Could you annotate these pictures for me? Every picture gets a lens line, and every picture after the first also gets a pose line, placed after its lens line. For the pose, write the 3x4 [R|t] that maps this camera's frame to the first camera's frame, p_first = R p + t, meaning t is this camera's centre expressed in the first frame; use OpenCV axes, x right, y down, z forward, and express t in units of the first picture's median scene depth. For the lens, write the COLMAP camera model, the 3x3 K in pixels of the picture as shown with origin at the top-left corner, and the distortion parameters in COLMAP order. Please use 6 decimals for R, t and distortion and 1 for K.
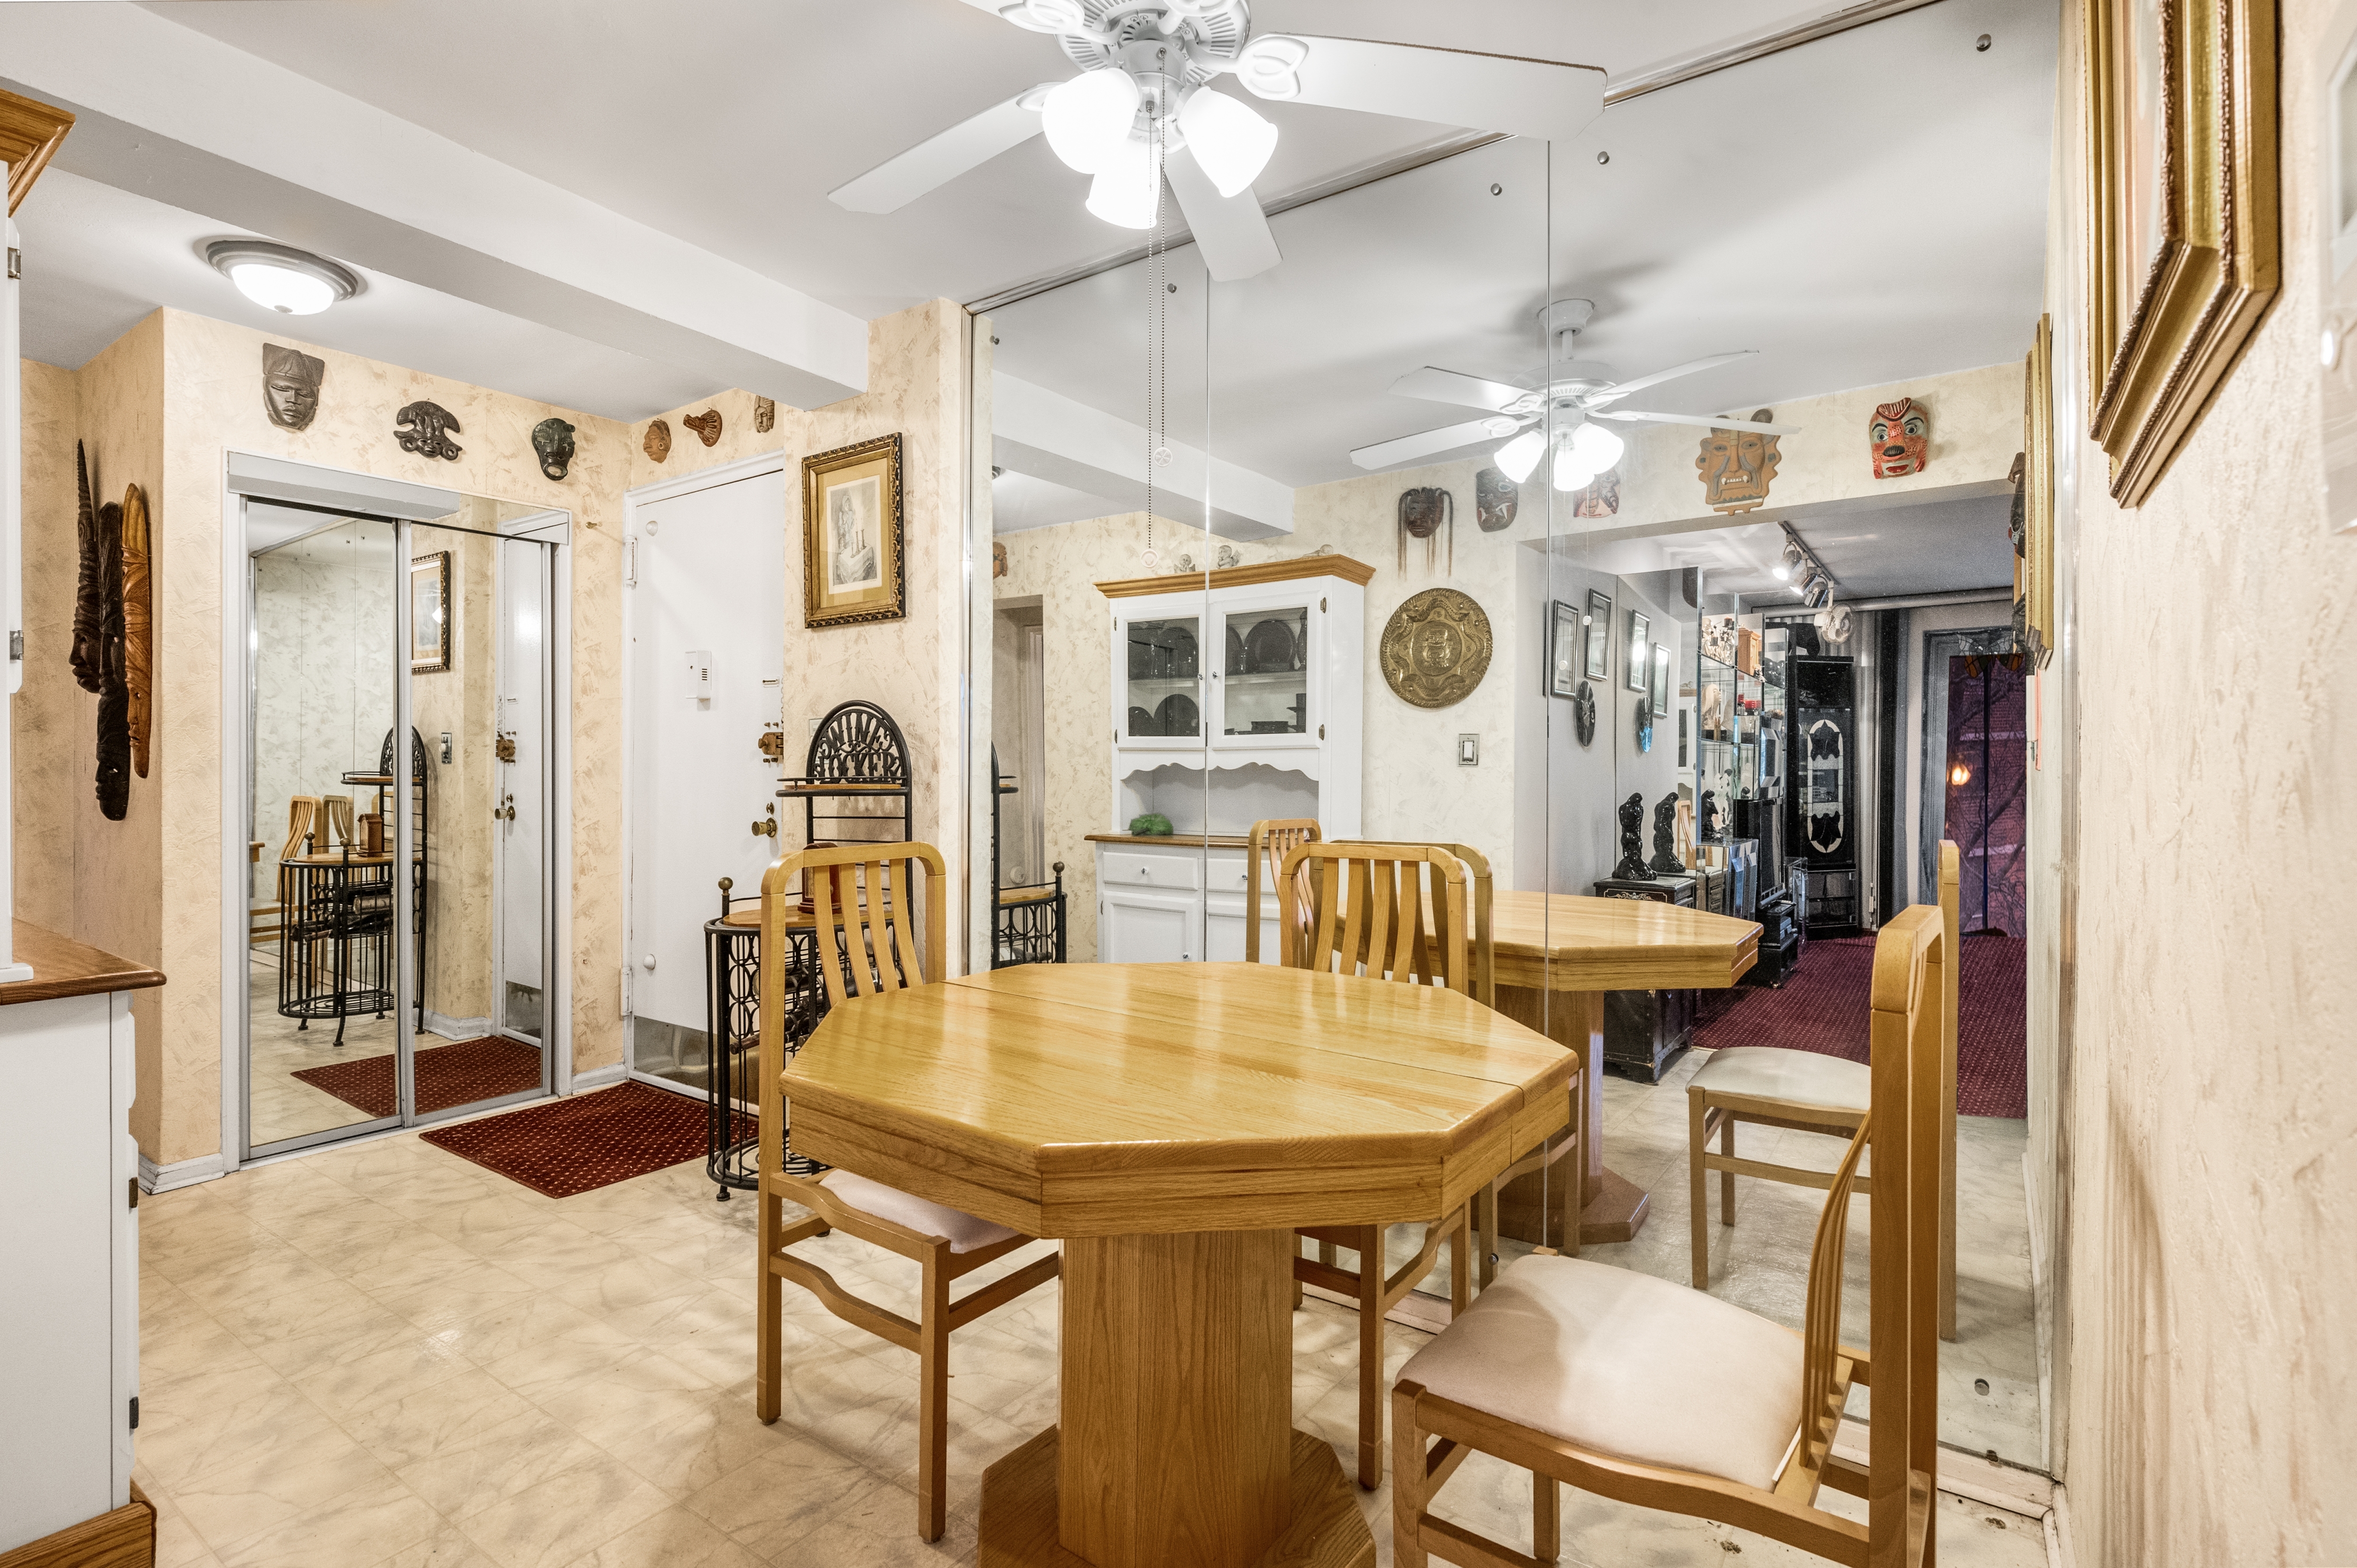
lens RADIAL K [[1114.5, 0, 1167.3], [0, 1114.5, 776.4], [0, 0, 1]] dist [0.001998, -0.001045]
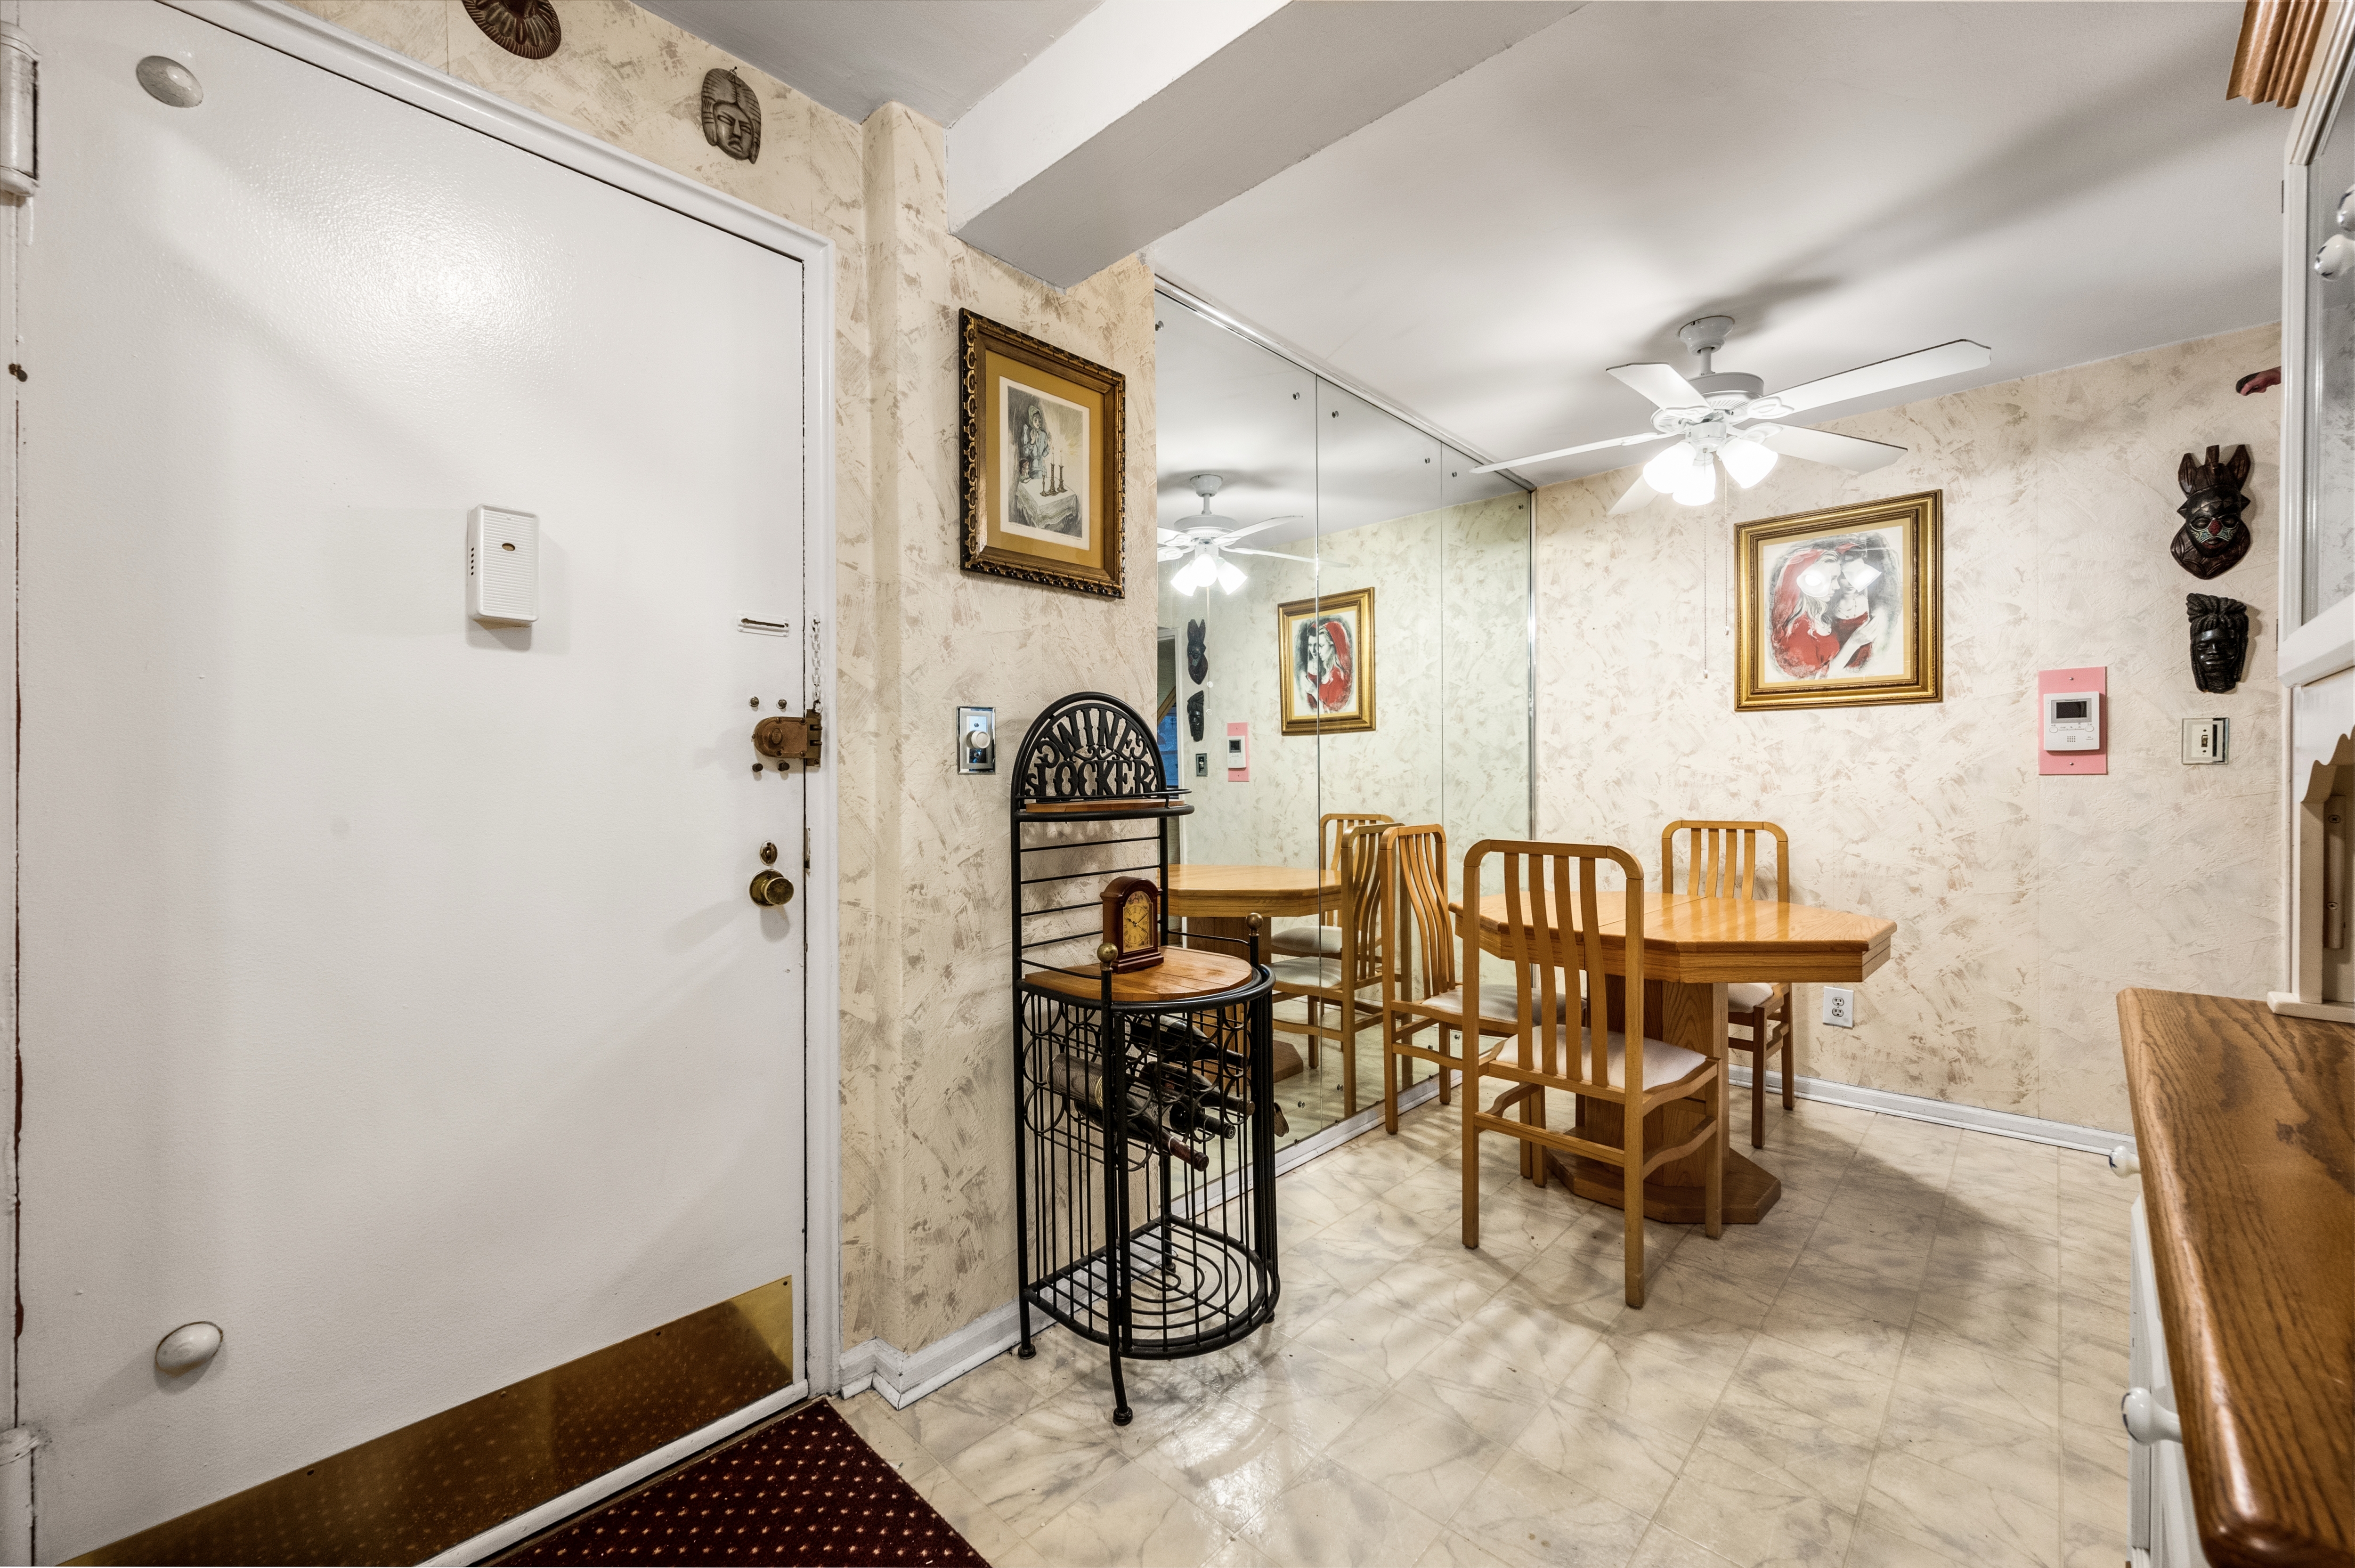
lens RADIAL K [[936.5, 0, 1167.7], [0, 936.5, 784.2], [0, 0, 1]] dist [-0.000457, 0.000356]
pose [[0.142144, -0.009917, 0.989796, -0.919566], [0.003206, 0.999949, 0.009559, -0.010639], [-0.989841, 0.001814, 0.142169, 0.860473]]
